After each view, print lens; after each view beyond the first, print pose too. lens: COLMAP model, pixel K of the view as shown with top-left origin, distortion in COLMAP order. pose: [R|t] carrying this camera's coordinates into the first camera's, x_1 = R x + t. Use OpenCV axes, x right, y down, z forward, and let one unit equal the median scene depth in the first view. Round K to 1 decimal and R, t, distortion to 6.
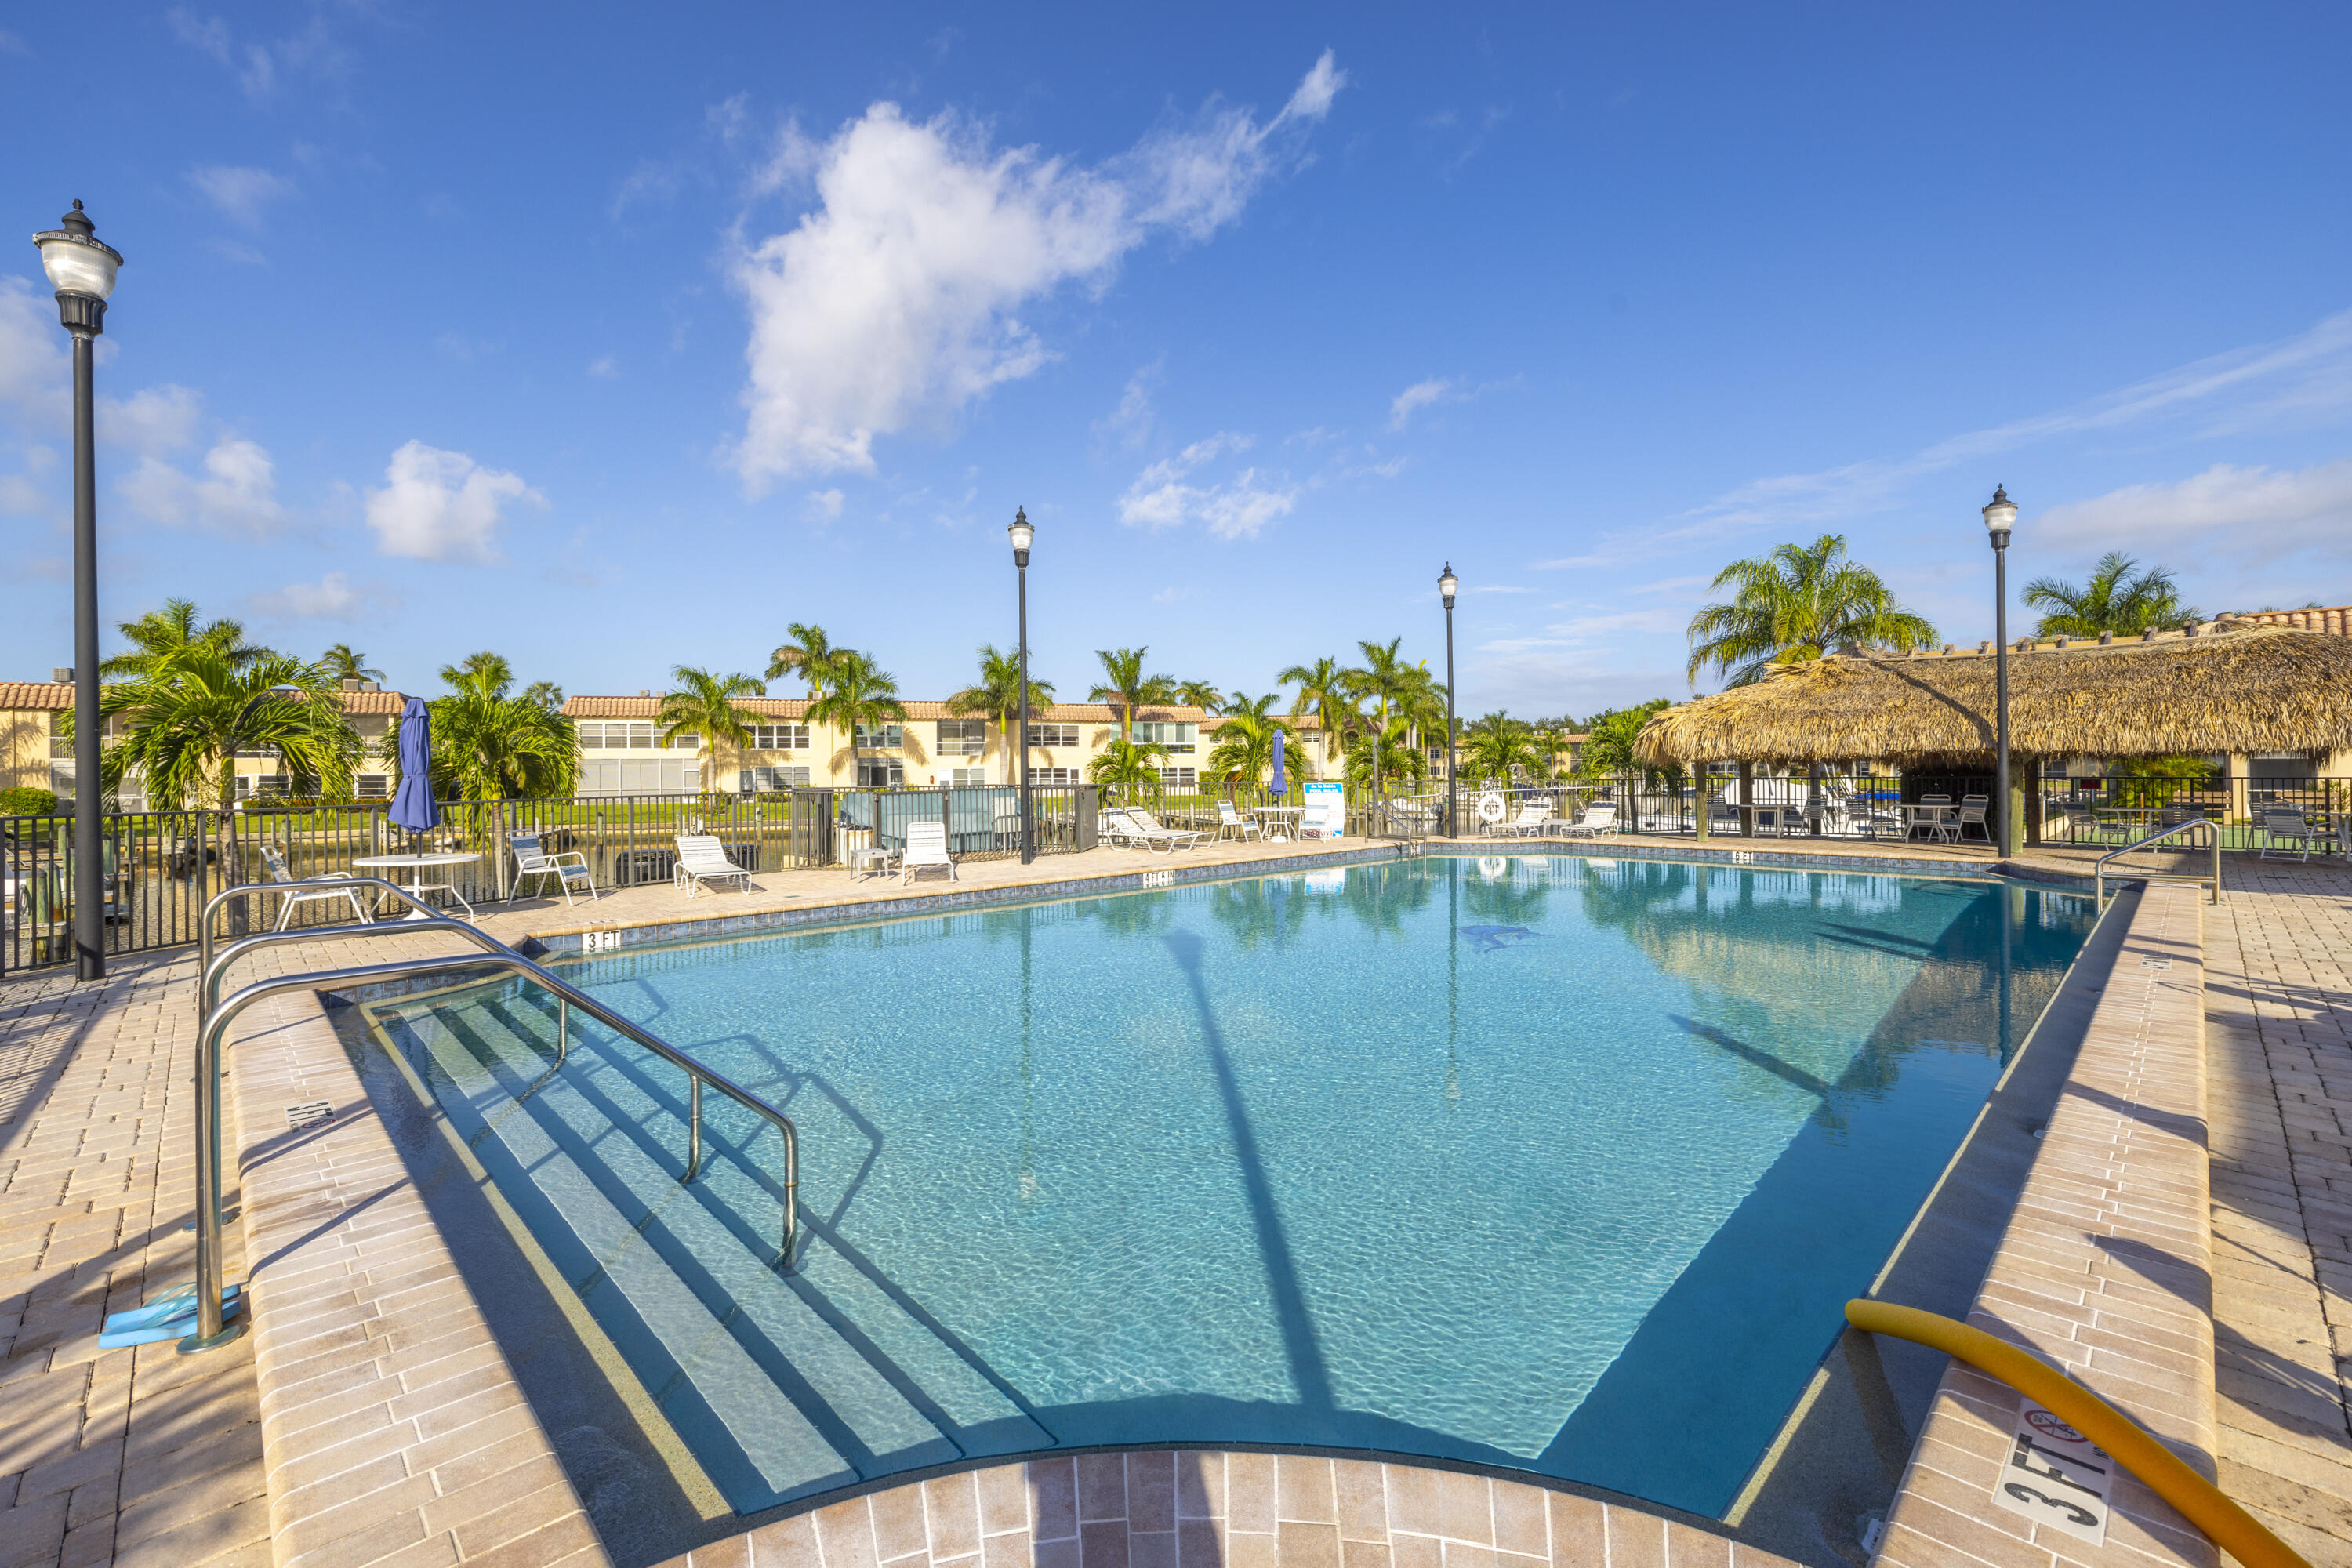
lens RADIAL K [[1031.9, 0, 1176.0], [0, 1031.9, 784.0], [0, 0, 1]] dist [-0.000366, 0.000014]
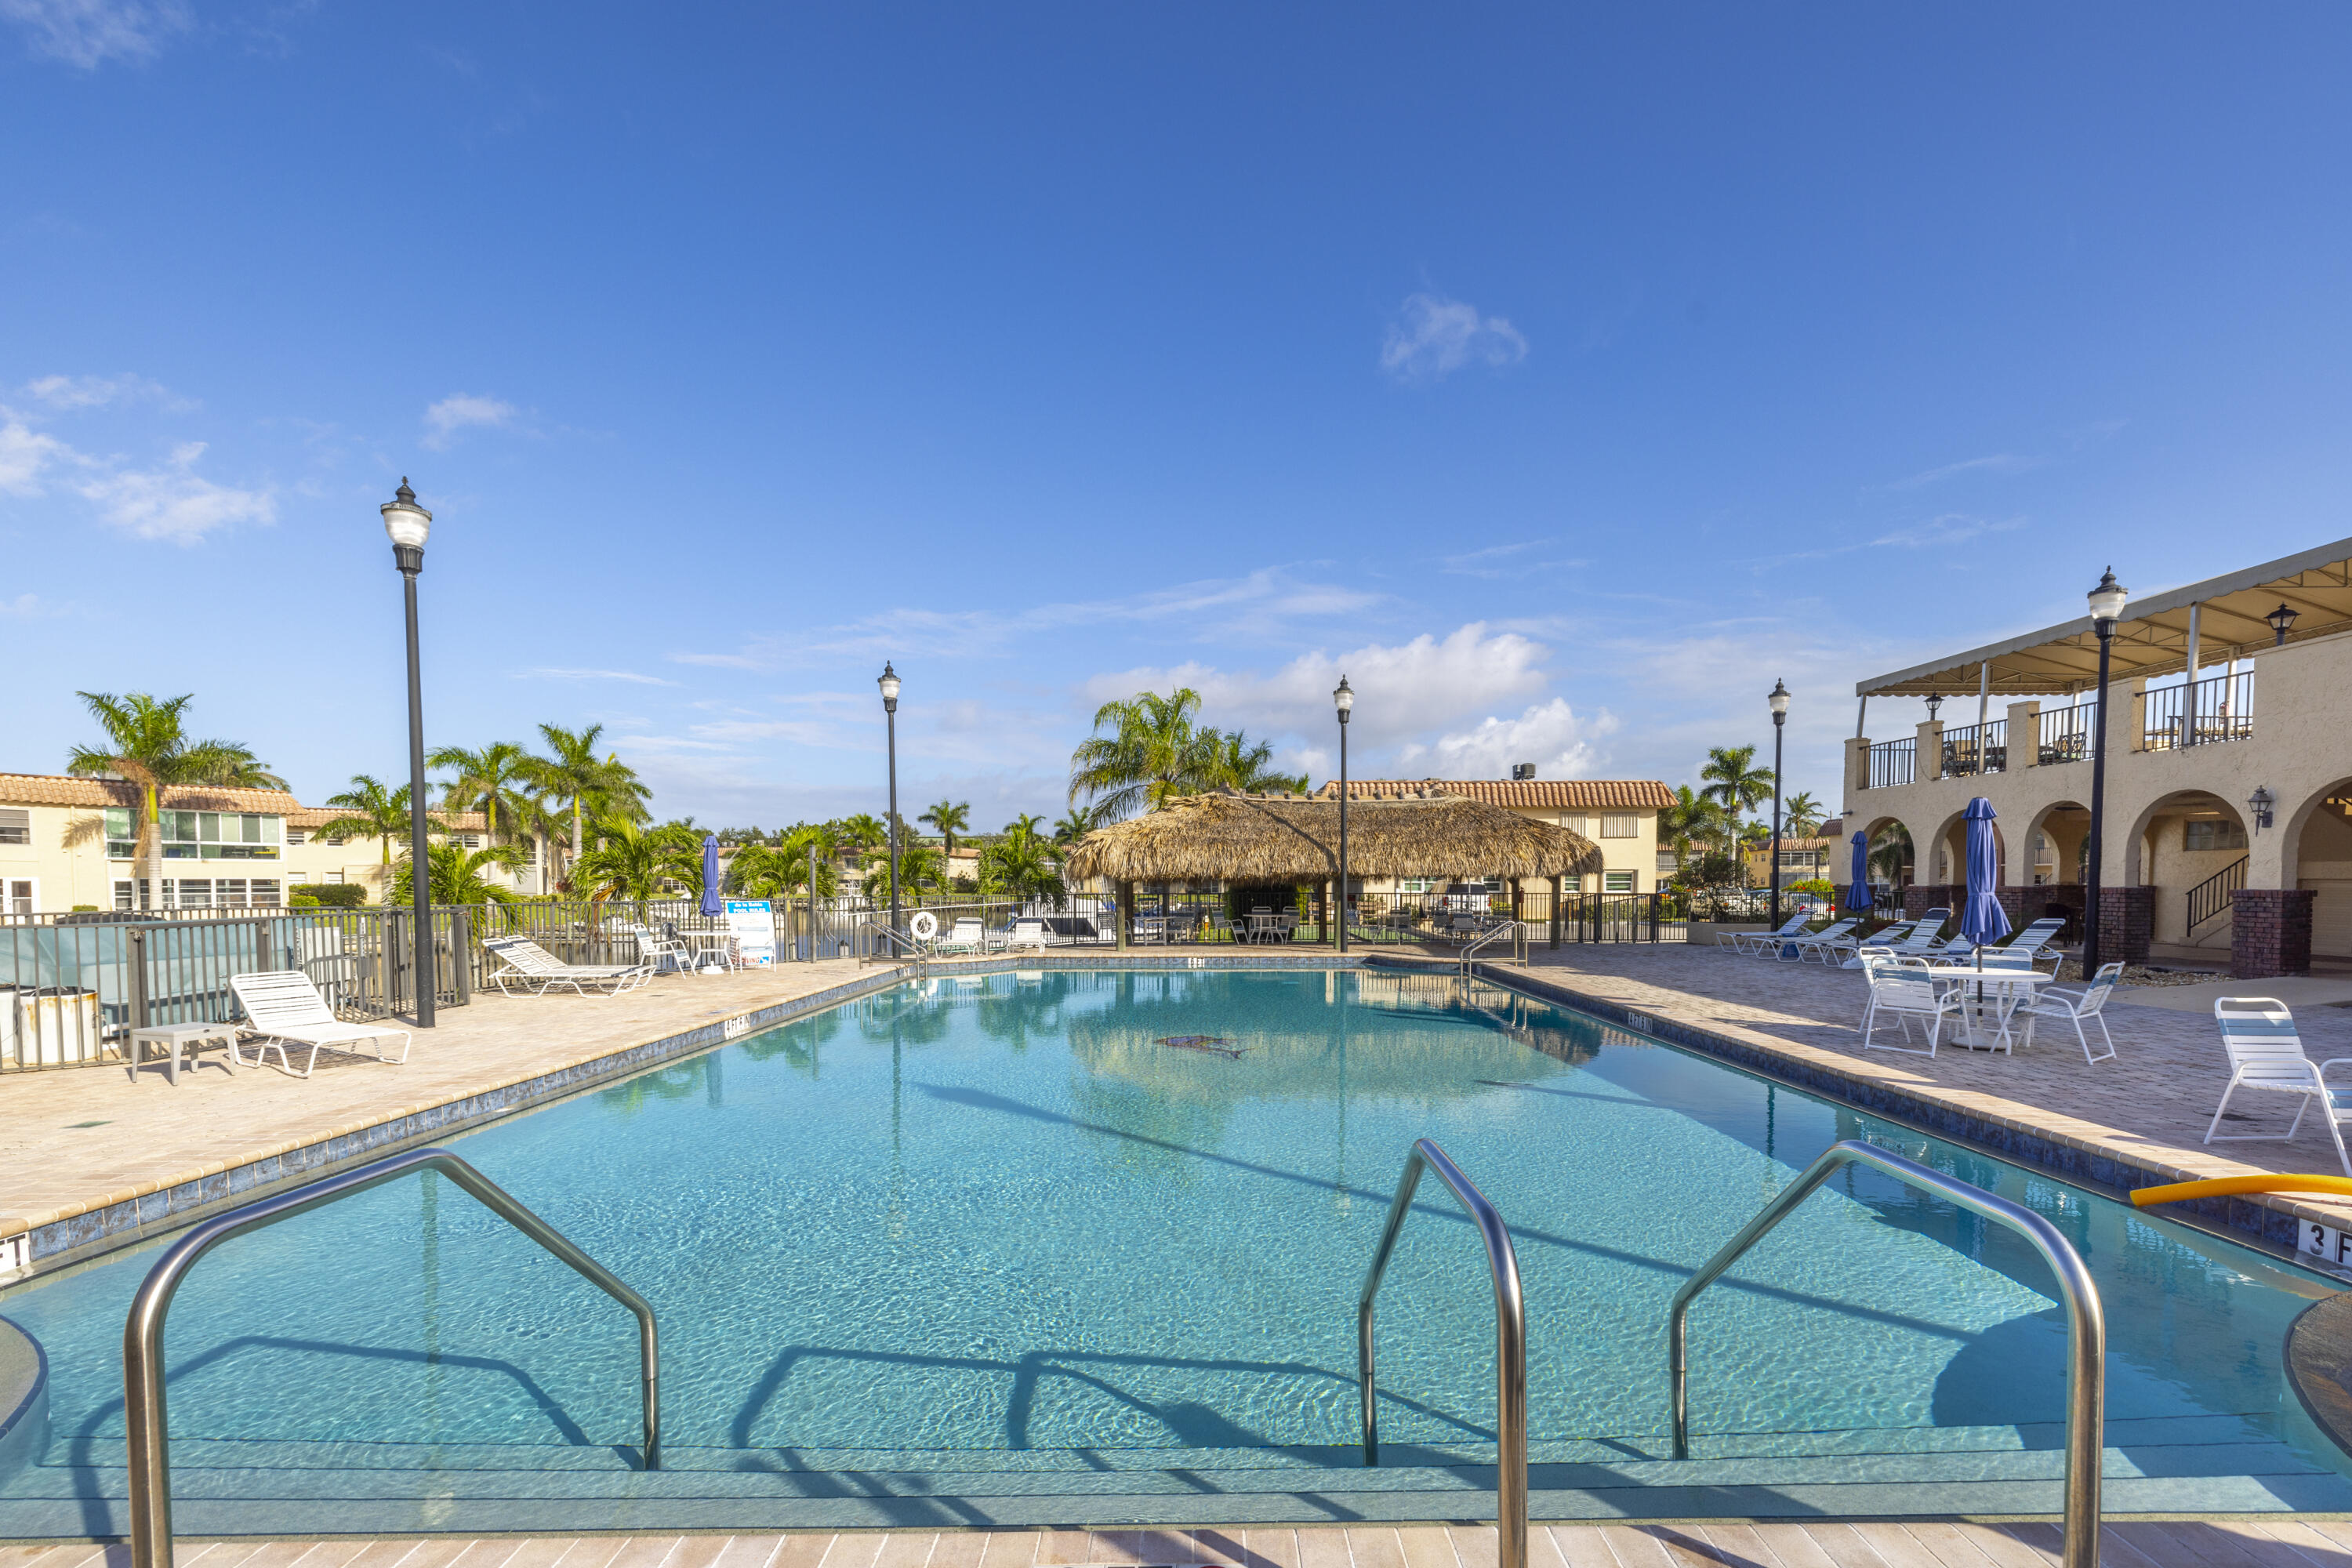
lens RADIAL K [[1065.3, 0, 1213.7], [0, 1065.3, 962.2], [0, 0, 1]] dist [-0.001781, 0.000110]
pose [[0.668152, -0.050806, 0.742288, -0.104395], [0.006513, 0.998027, 0.062448, -0.001485], [-0.743996, -0.036890, 0.667165, 0.054748]]
